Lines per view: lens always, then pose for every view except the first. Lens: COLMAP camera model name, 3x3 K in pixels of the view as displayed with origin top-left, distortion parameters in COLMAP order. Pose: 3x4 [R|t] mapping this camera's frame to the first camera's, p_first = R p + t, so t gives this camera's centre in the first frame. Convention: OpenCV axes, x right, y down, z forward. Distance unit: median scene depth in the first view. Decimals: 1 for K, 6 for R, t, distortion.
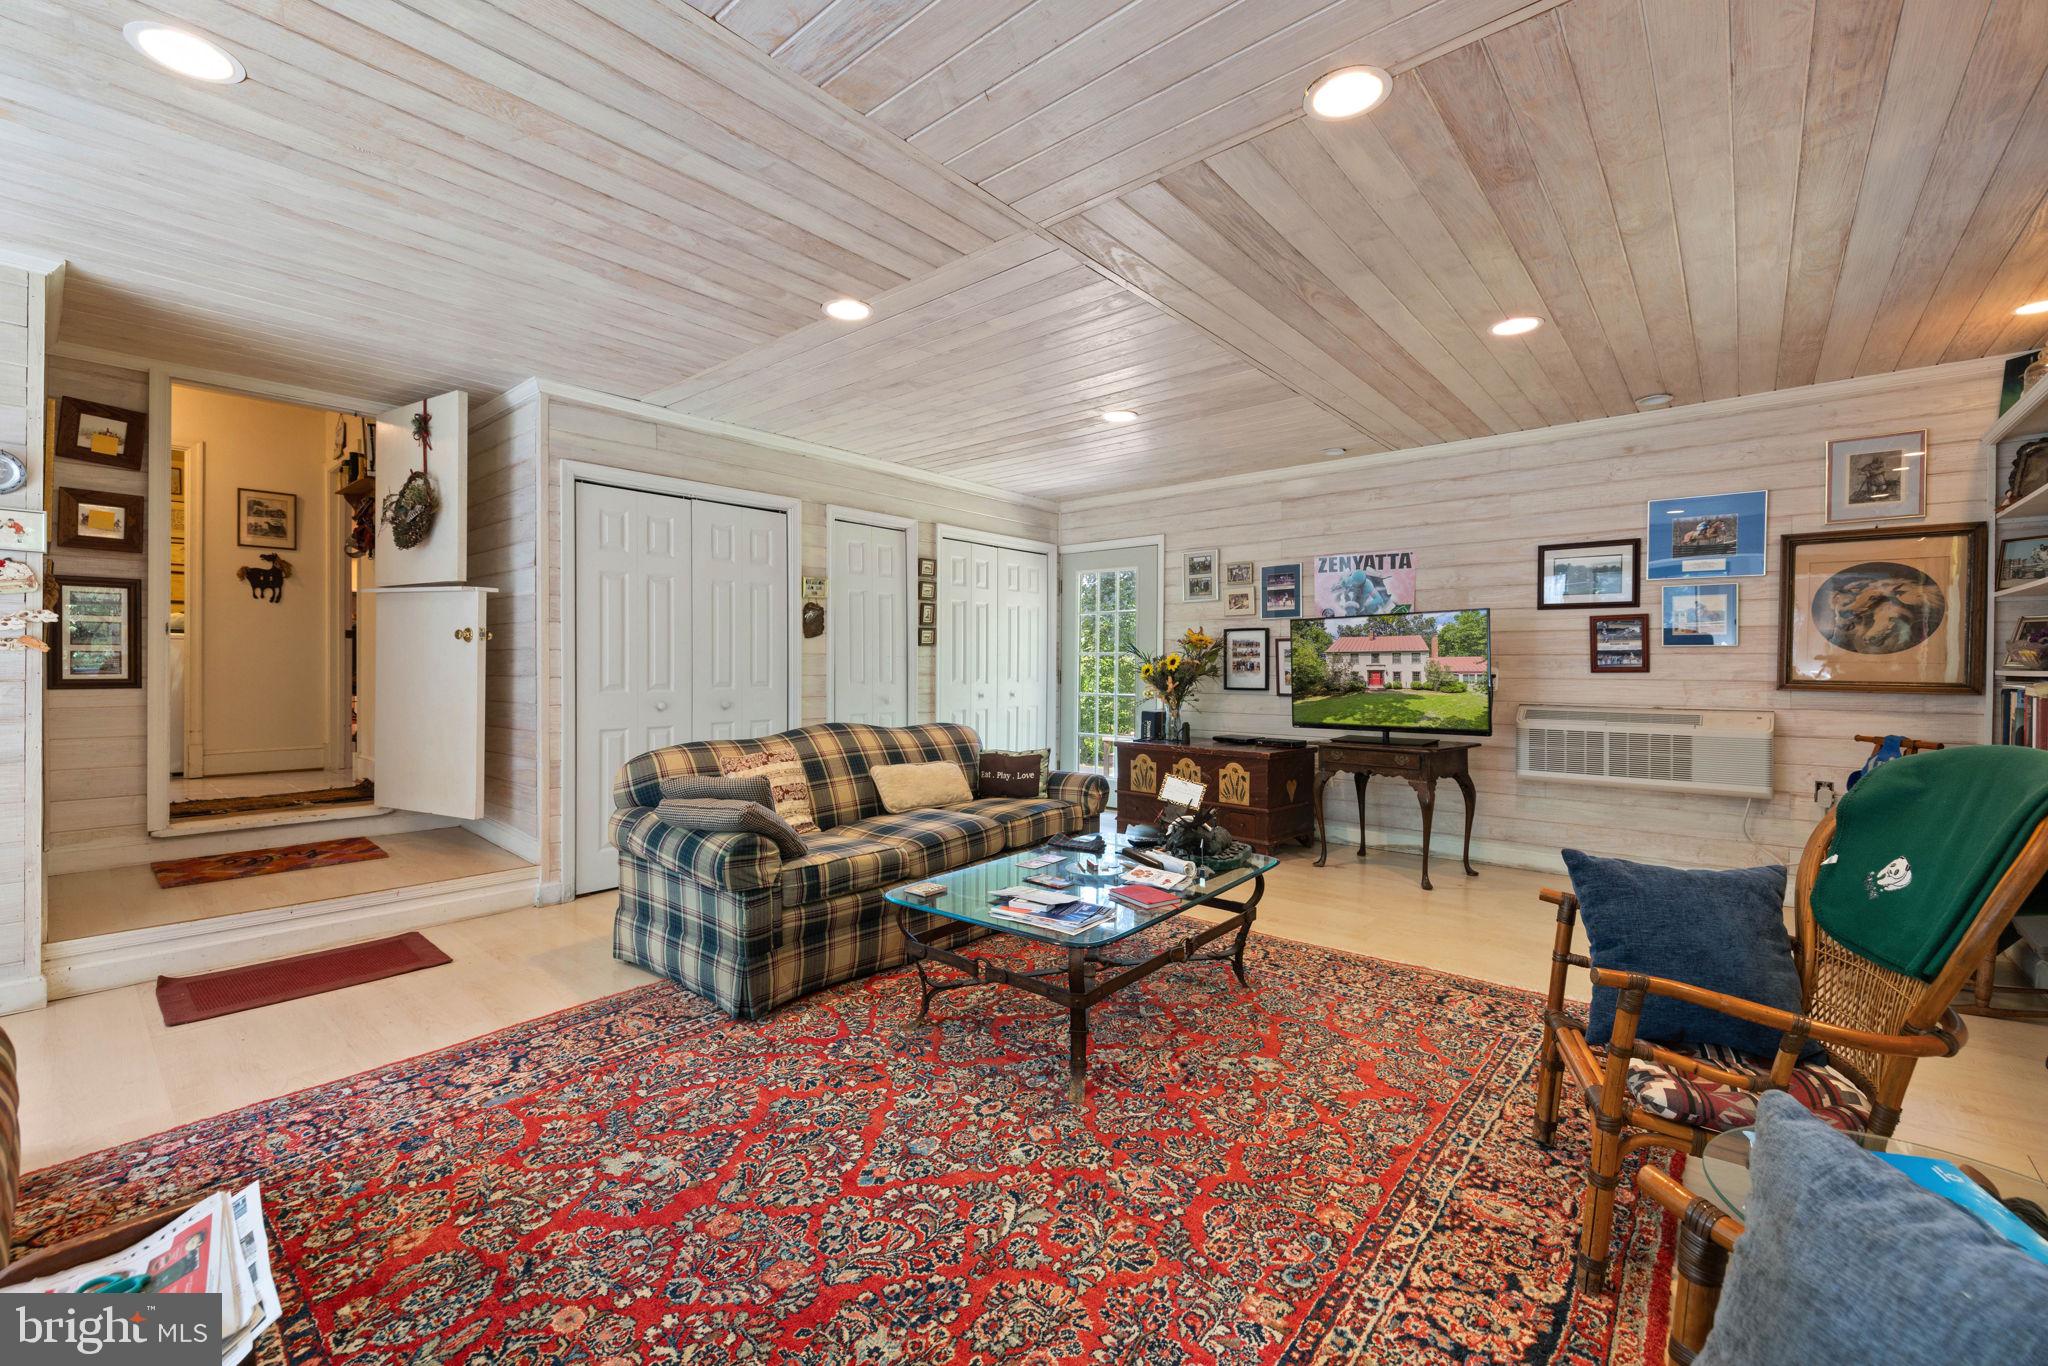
lens RADIAL K [[867.9, 0, 1015.2], [0, 867.9, 678.5], [0, 0, 1]] dist [-0.002063, 0.001596]
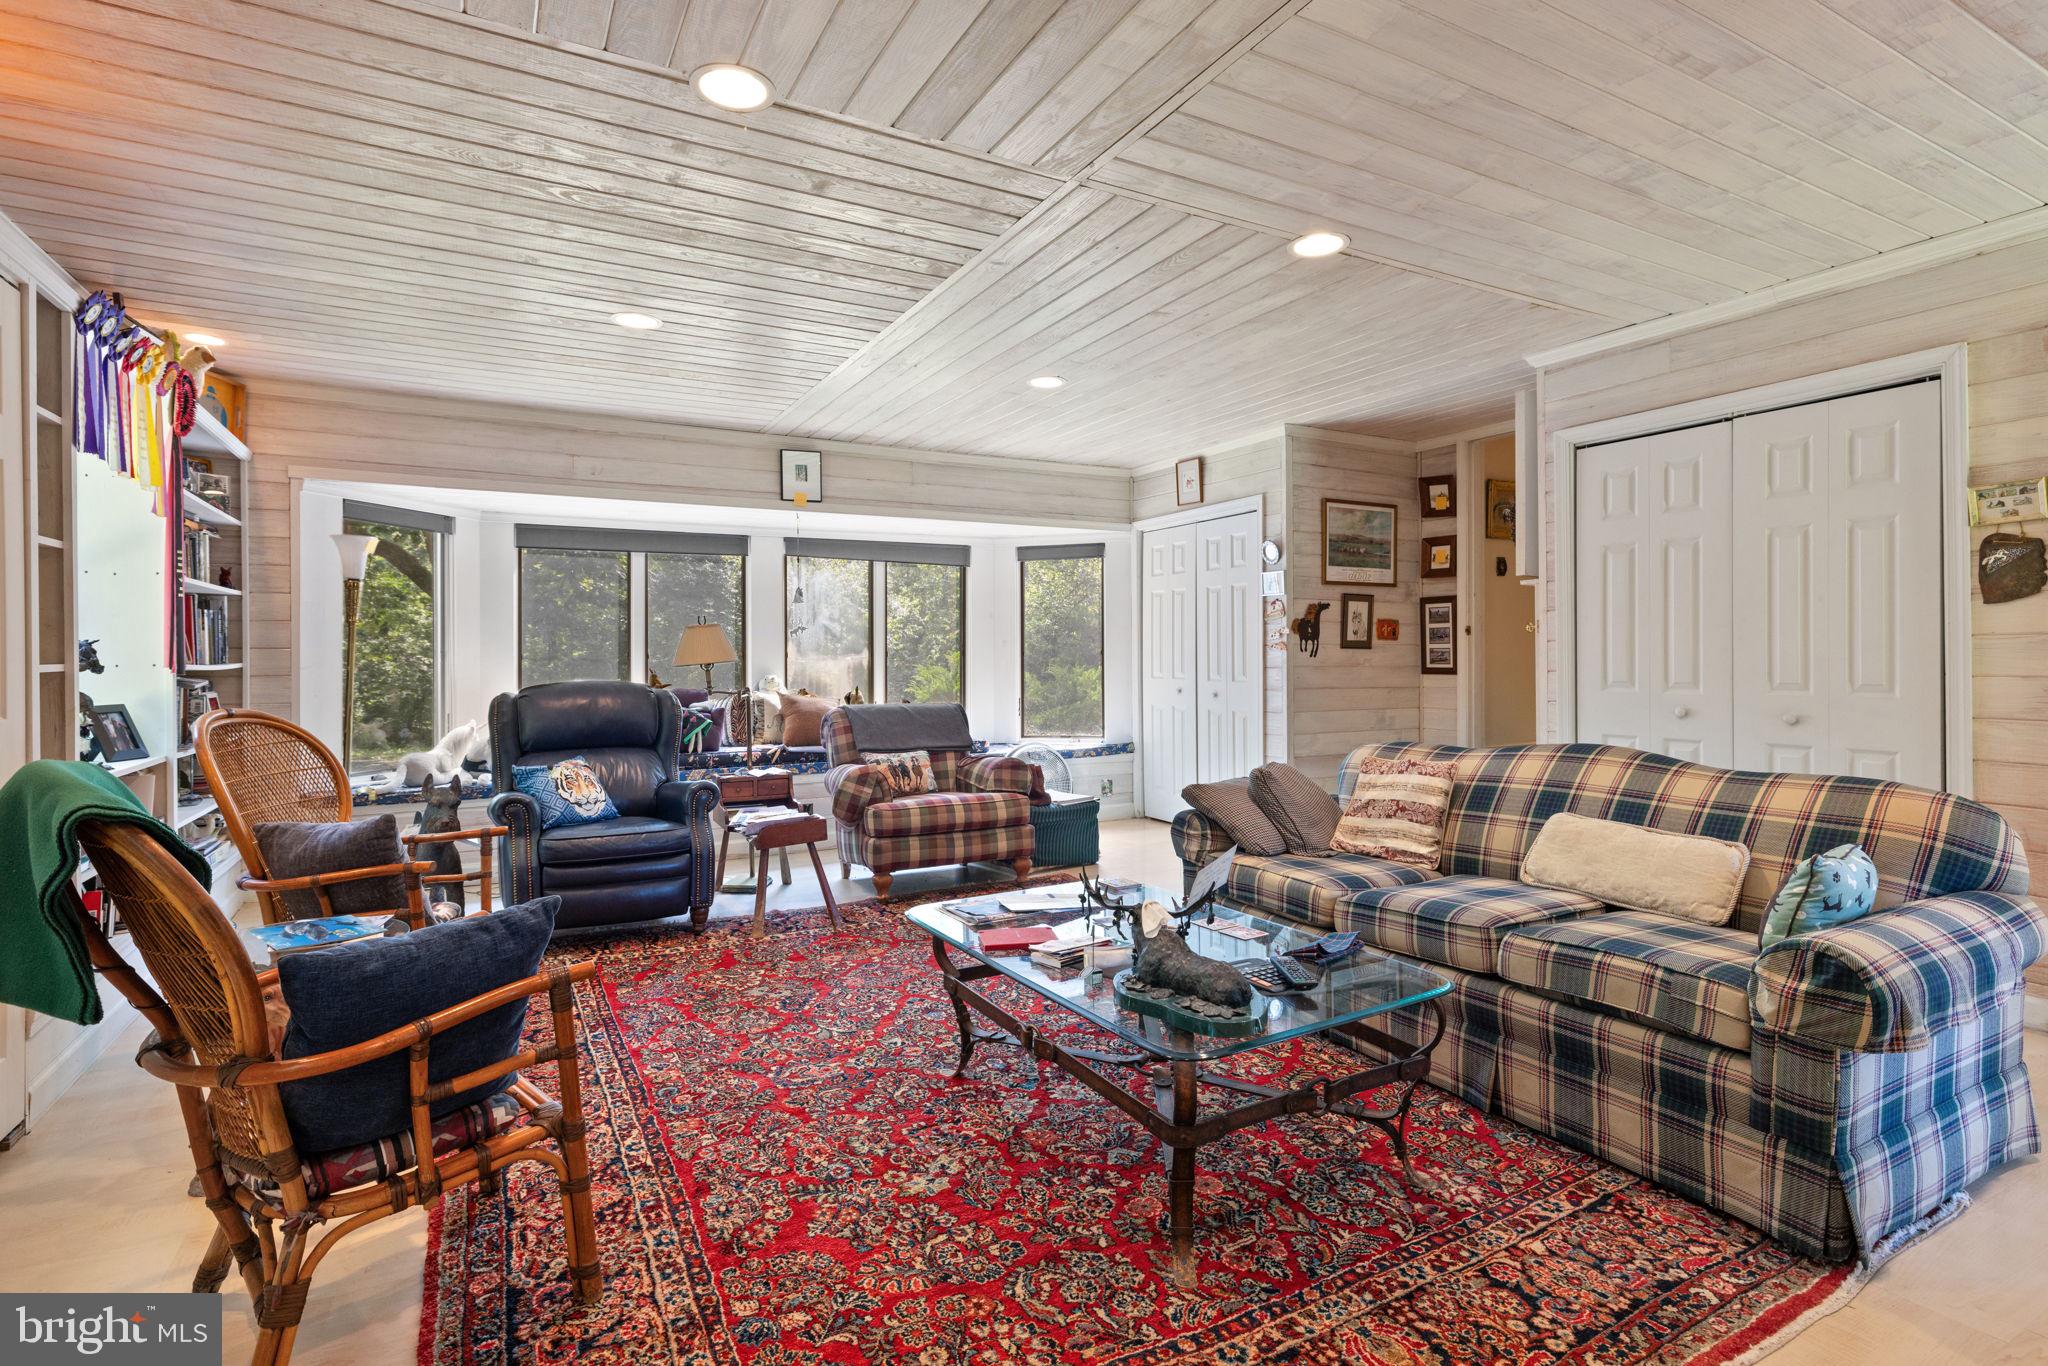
lens RADIAL K [[999.1, 0, 1018.6], [0, 999.1, 663.7], [0, 0, 1]] dist [-0.002651, -0.000216]
pose [[-0.368506, 0.006603, -0.929602, 1.269070], [-0.008371, 0.999911, 0.010421, -0.028571], [0.929588, 0.011621, -0.368418, 1.655322]]
